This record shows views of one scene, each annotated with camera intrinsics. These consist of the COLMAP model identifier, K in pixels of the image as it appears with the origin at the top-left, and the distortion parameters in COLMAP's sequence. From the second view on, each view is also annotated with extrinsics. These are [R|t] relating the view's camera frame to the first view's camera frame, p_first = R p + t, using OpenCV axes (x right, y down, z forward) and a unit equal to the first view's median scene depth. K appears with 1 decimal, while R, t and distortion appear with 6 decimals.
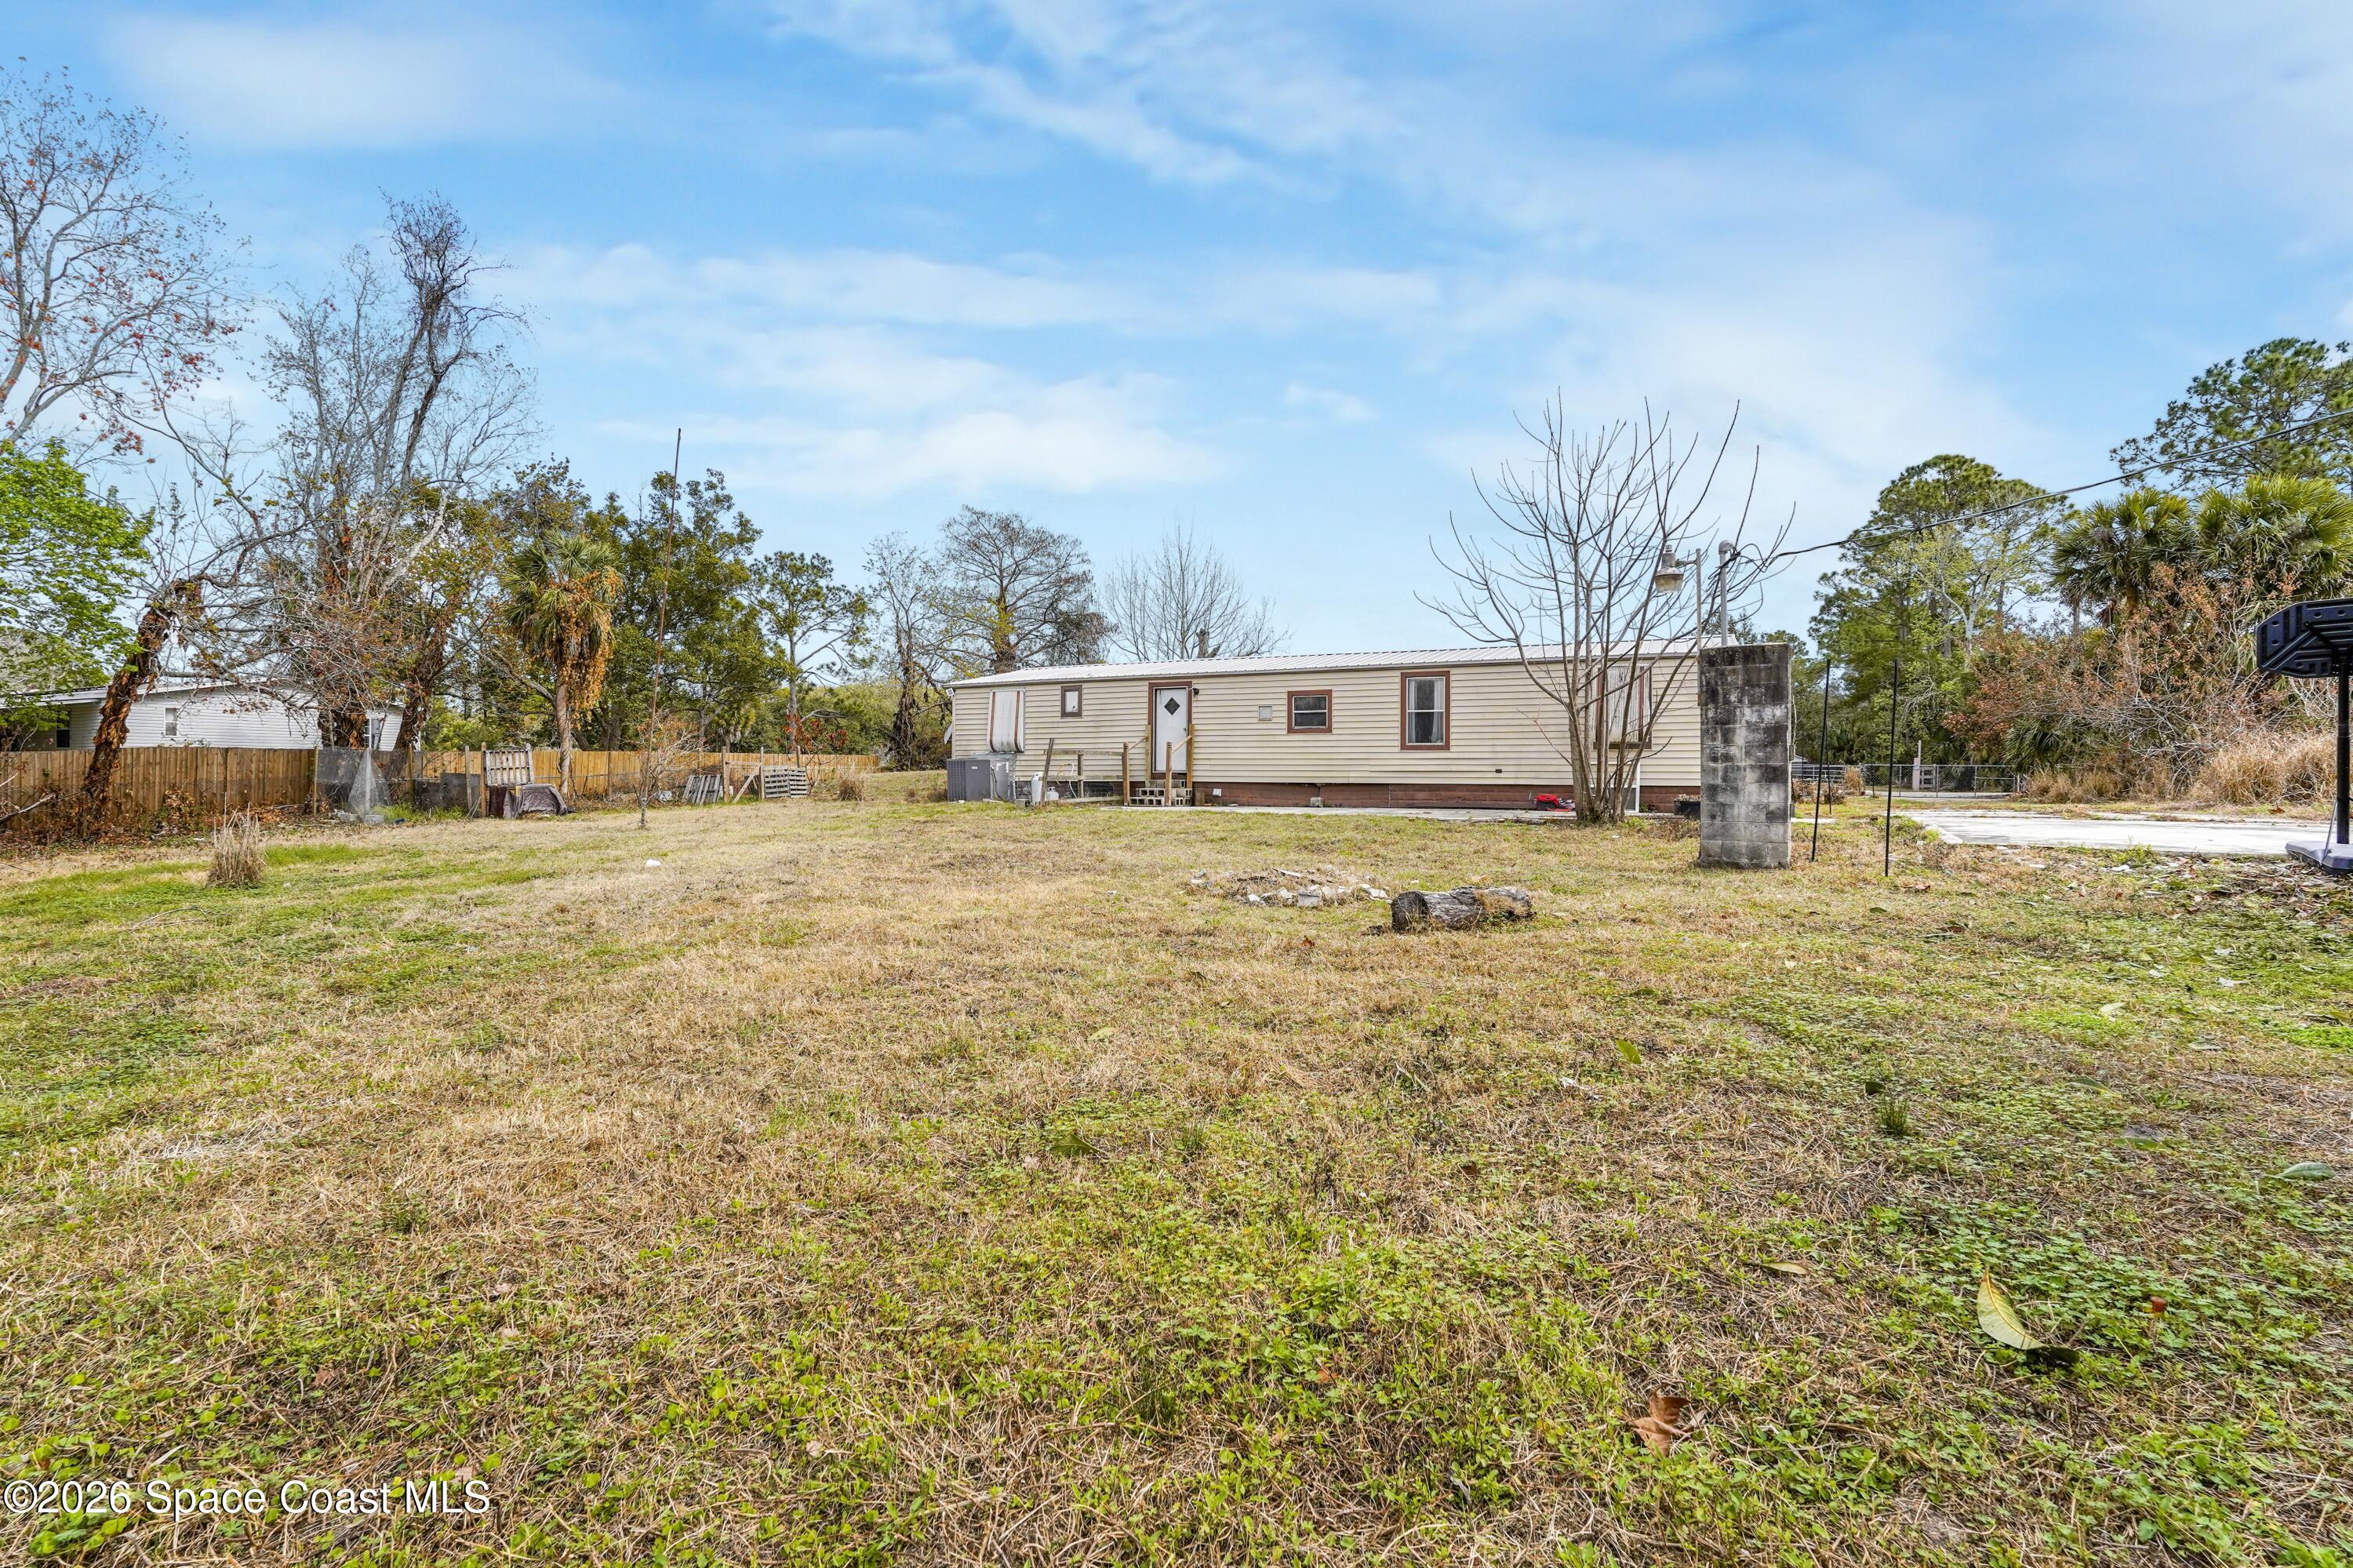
lens RADIAL K [[1089.2, 0, 1197.0], [0, 1089.2, 765.4], [0, 0, 1]] dist [-0.021890, 0.010046]
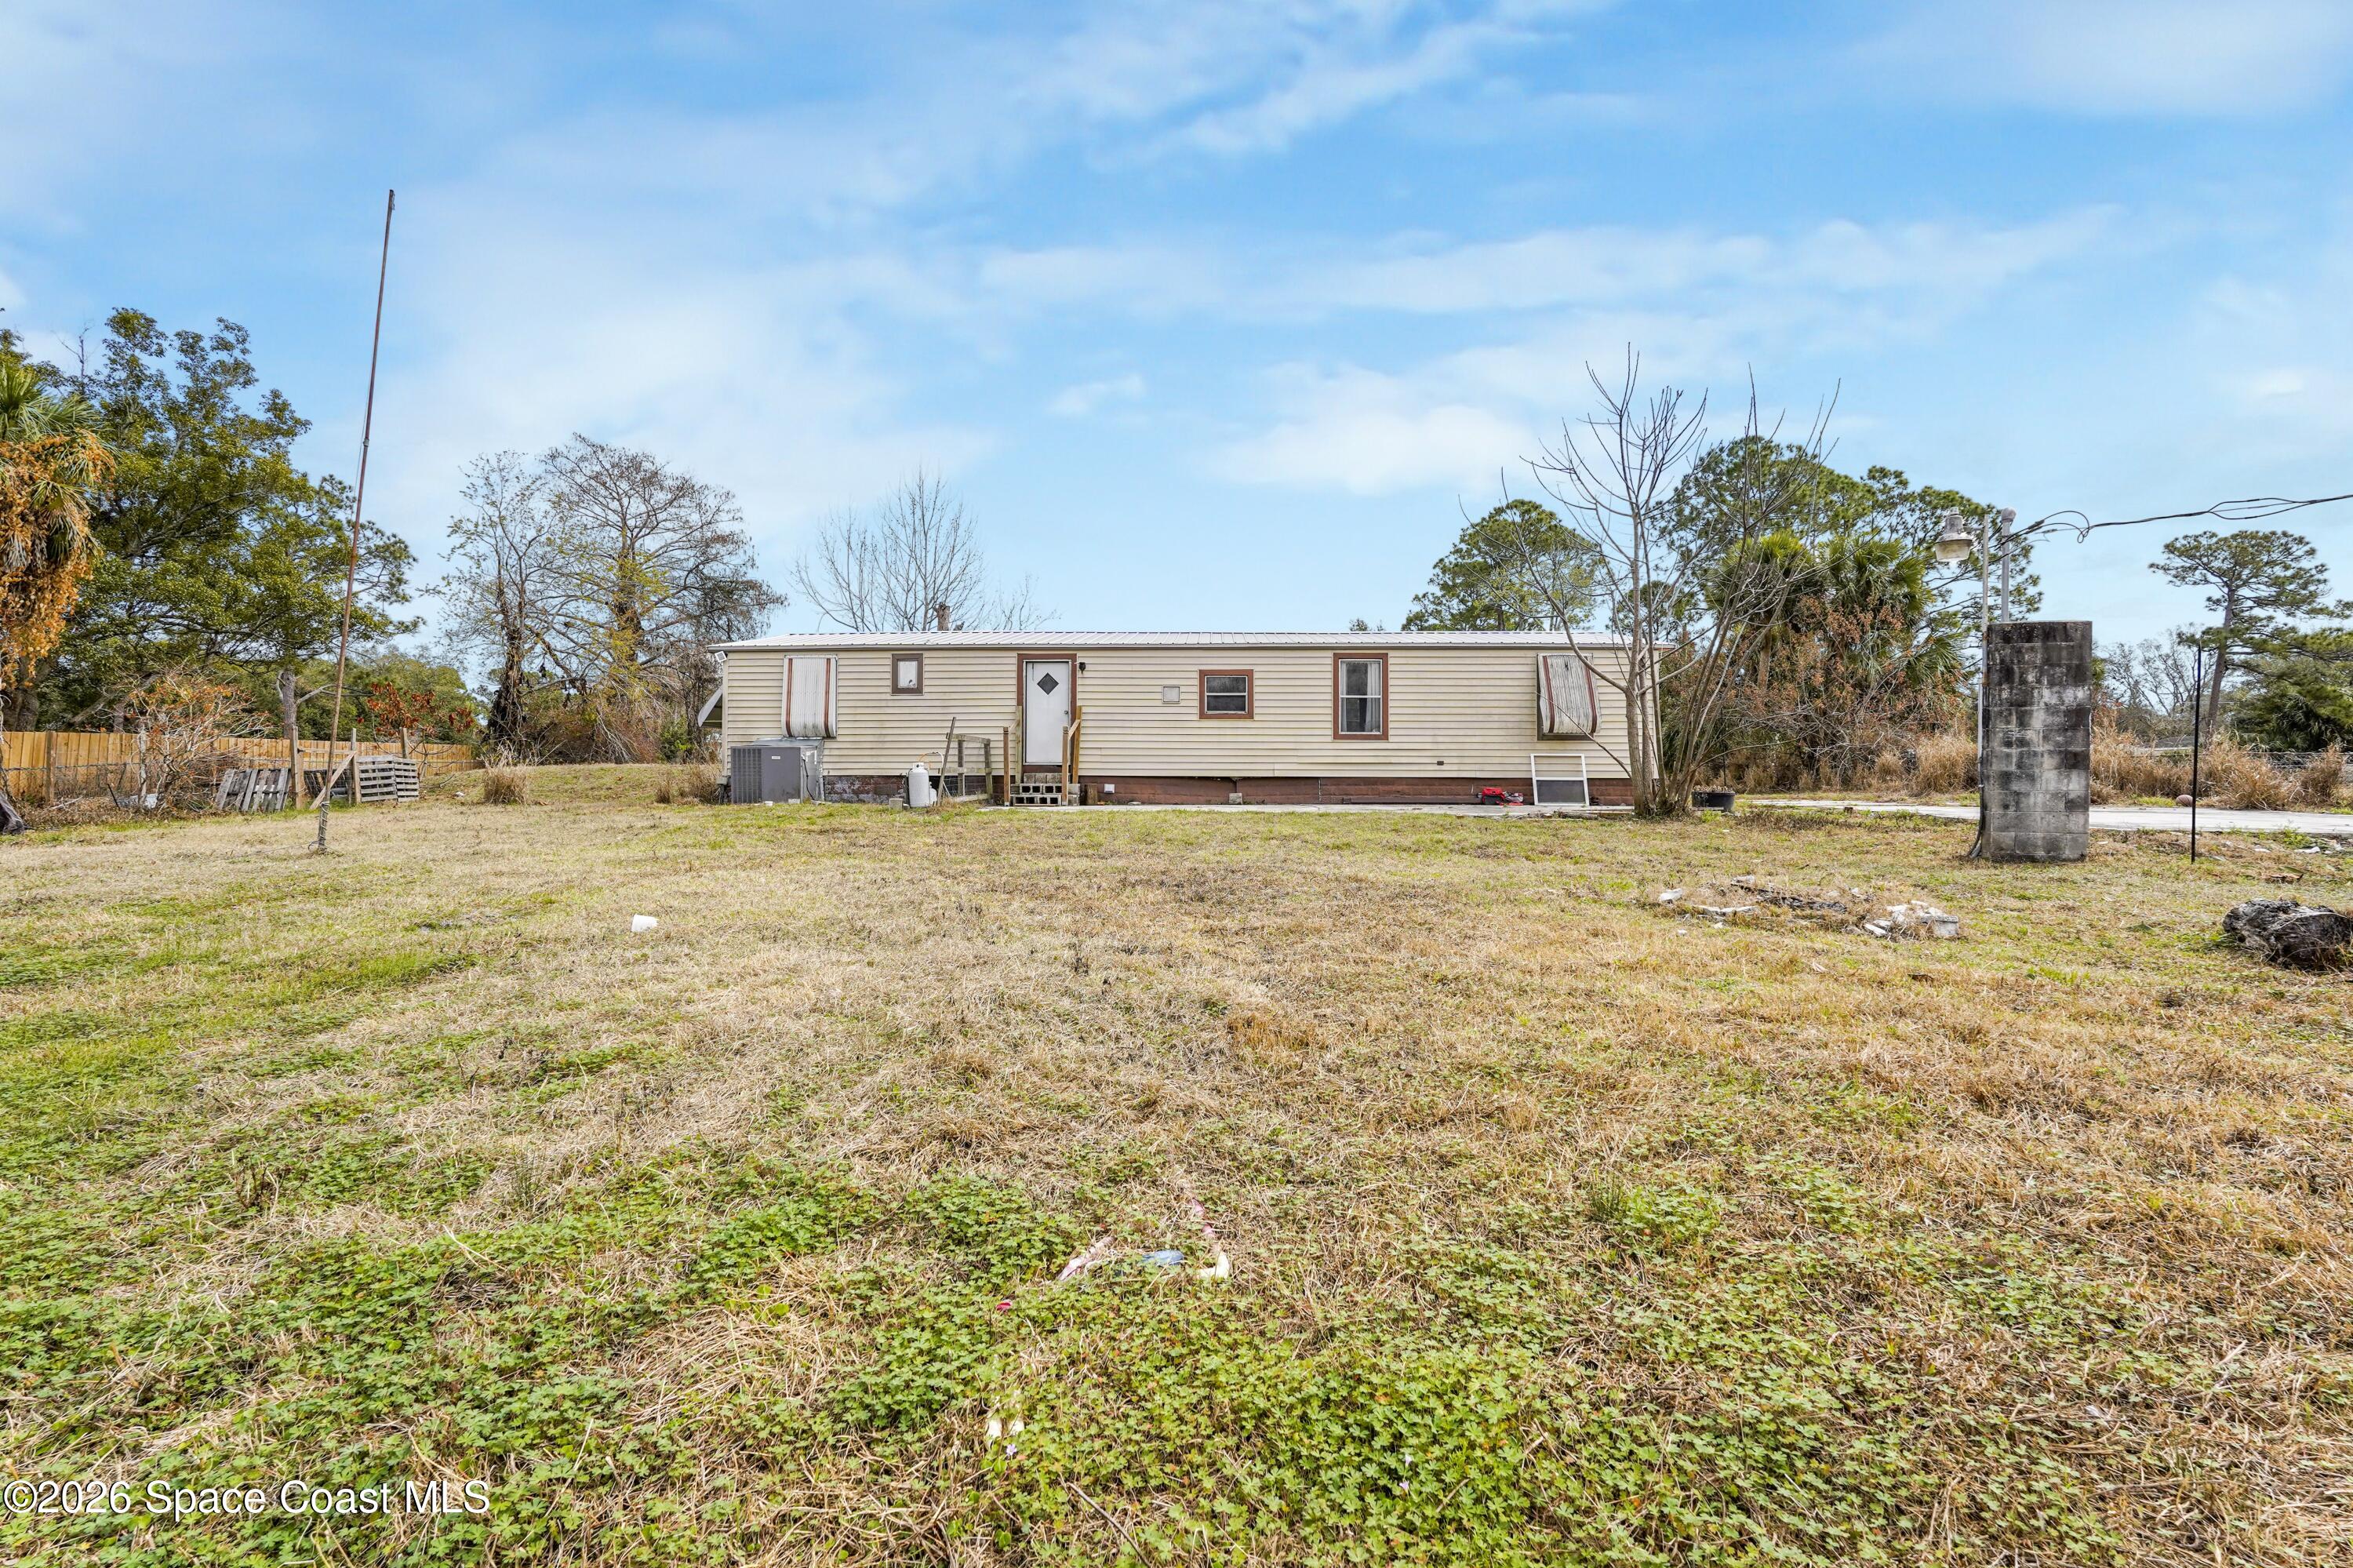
lens RADIAL K [[1059.0, 0, 1190.1], [0, 1059.0, 772.3], [0, 0, 1]] dist [-0.020467, 0.008773]
pose [[0.911460, 0.000113, 0.411389, -0.257903], [-0.002871, 0.999977, 0.006085, 0.007318], [-0.411379, -0.006728, 0.911440, 0.234738]]
